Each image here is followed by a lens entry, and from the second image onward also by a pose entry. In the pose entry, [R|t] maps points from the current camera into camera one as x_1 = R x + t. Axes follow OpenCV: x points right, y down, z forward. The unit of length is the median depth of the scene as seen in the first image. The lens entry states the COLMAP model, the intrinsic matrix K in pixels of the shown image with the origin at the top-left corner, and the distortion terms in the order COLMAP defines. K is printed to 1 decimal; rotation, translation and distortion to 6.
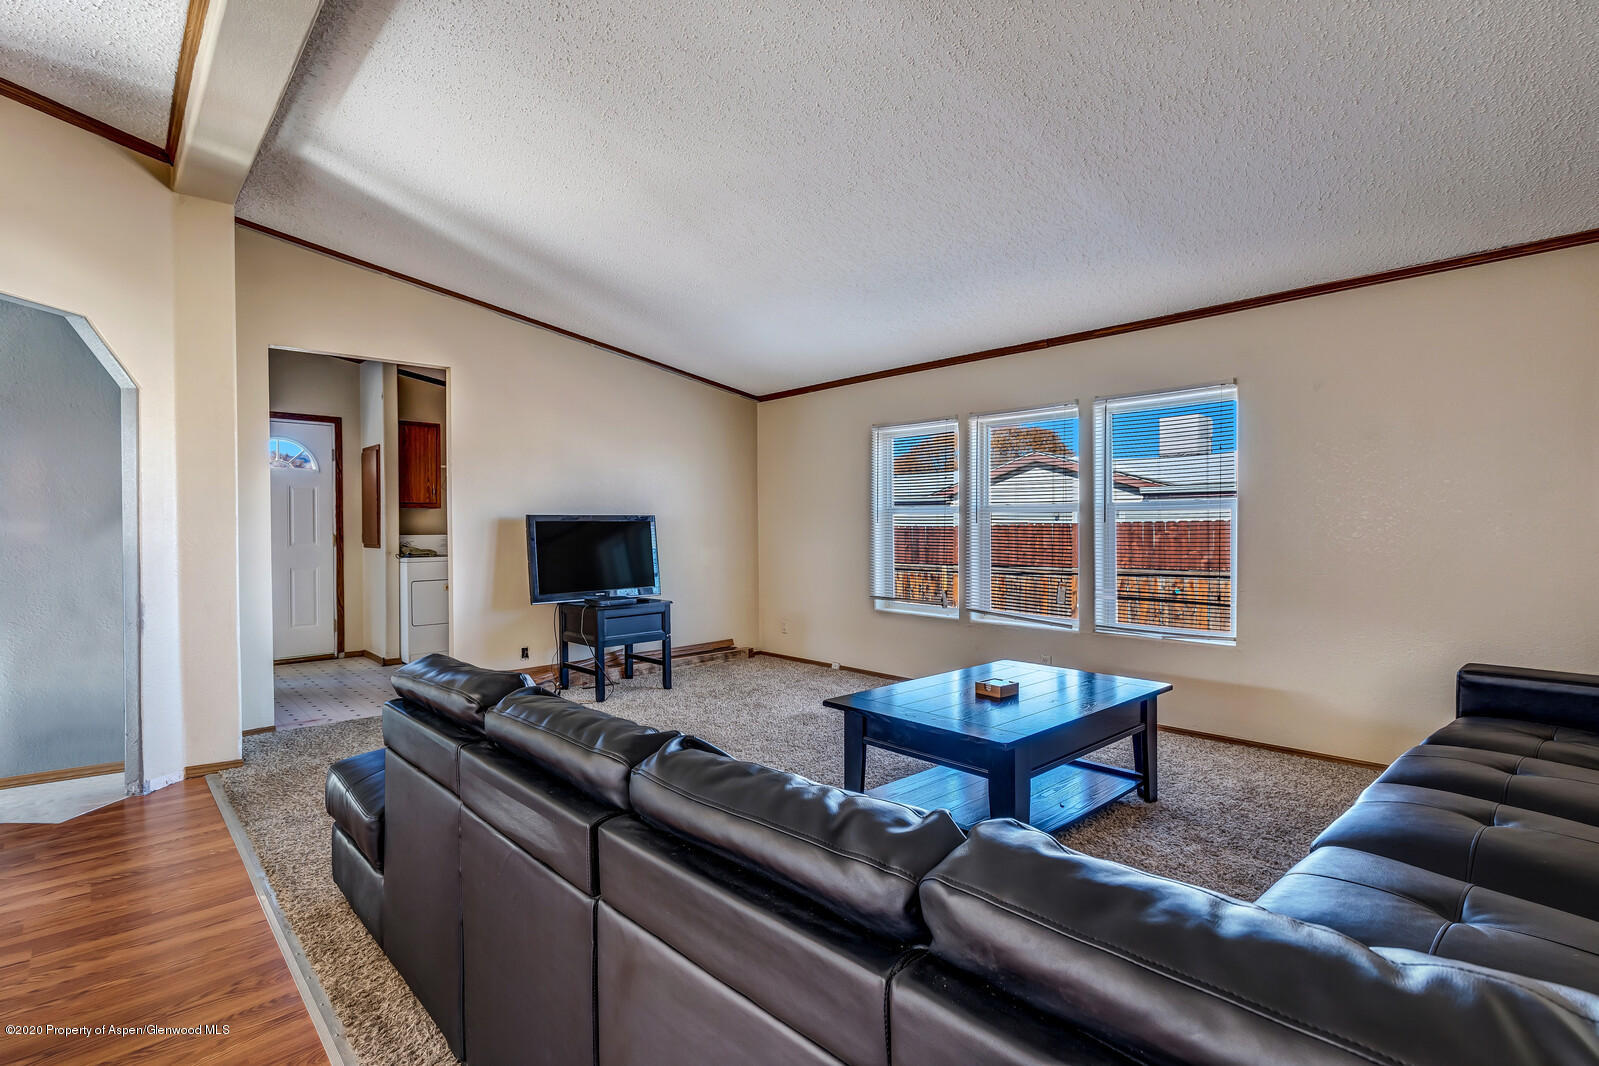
lens RADIAL K [[759.2, 0, 798.4], [0, 759.2, 533.8], [0, 0, 1]] dist [-0.000354, -0.000052]
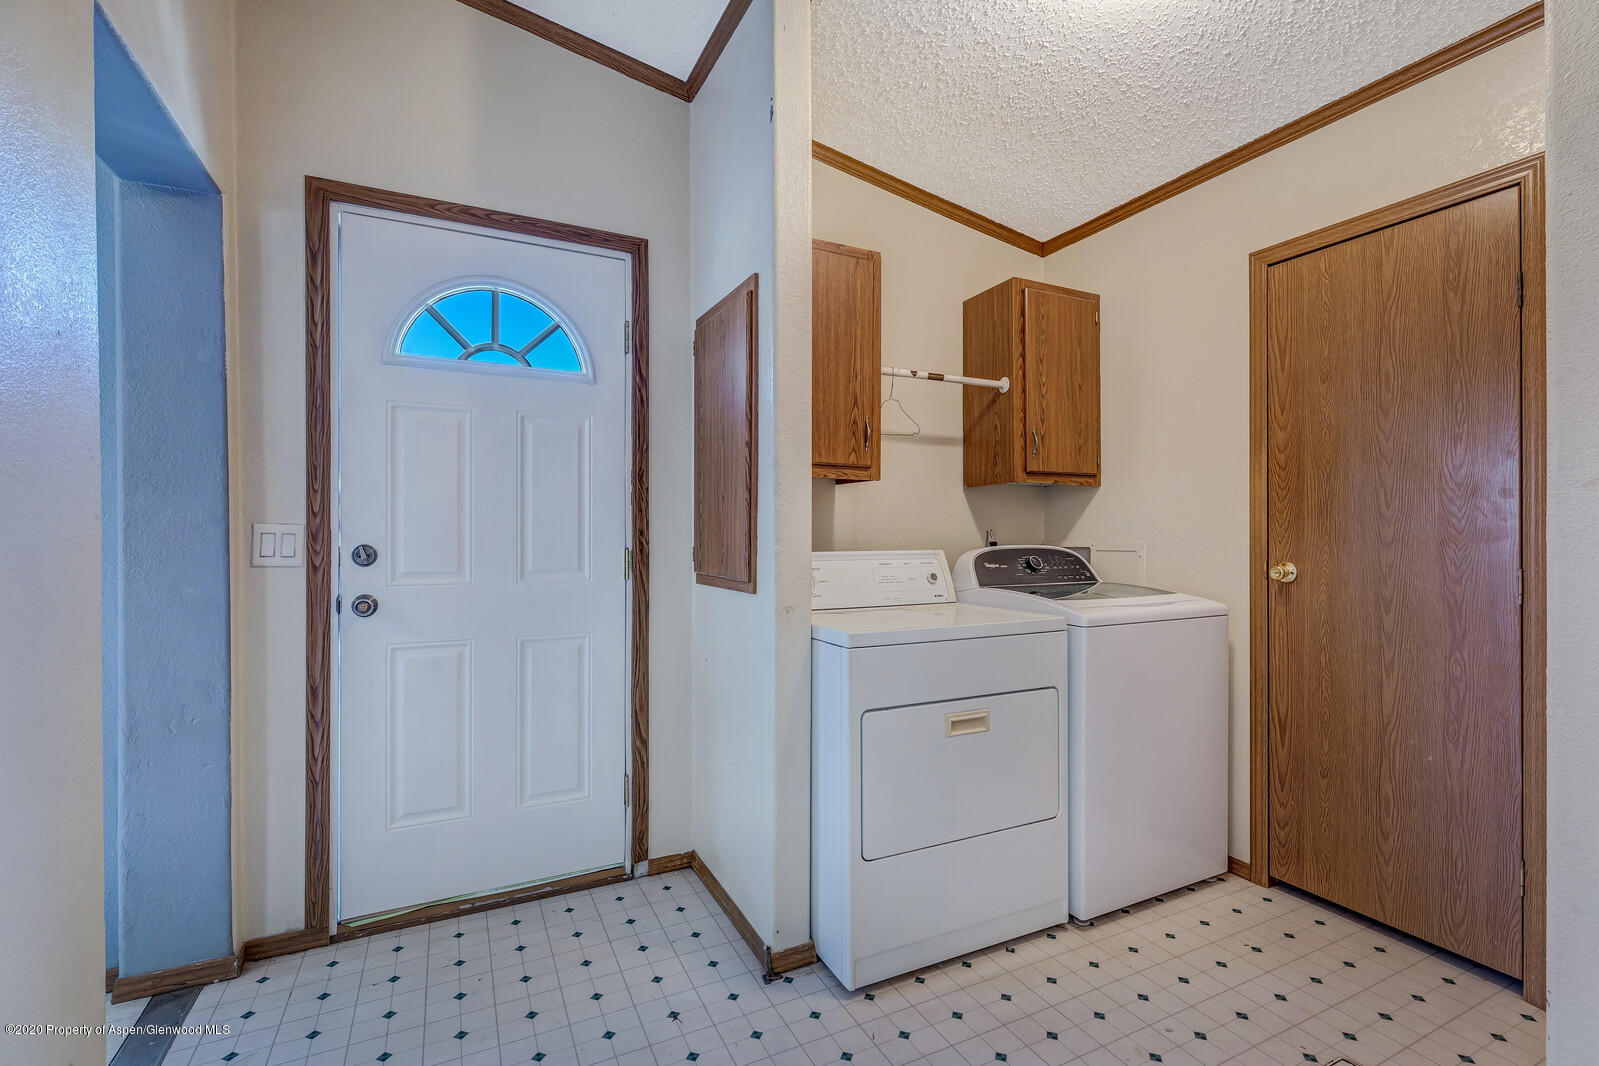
lens RADIAL K [[714.1, 0, 802.4], [0, 714.1, 533.8], [0, 0, 1]] dist [0.004547, -0.000013]
pose [[0.957527, 0.002444, -0.288332, -0.424826], [-0.006453, 0.999895, -0.012954, -0.002631], [0.288270, 0.014264, 0.957443, 0.683266]]
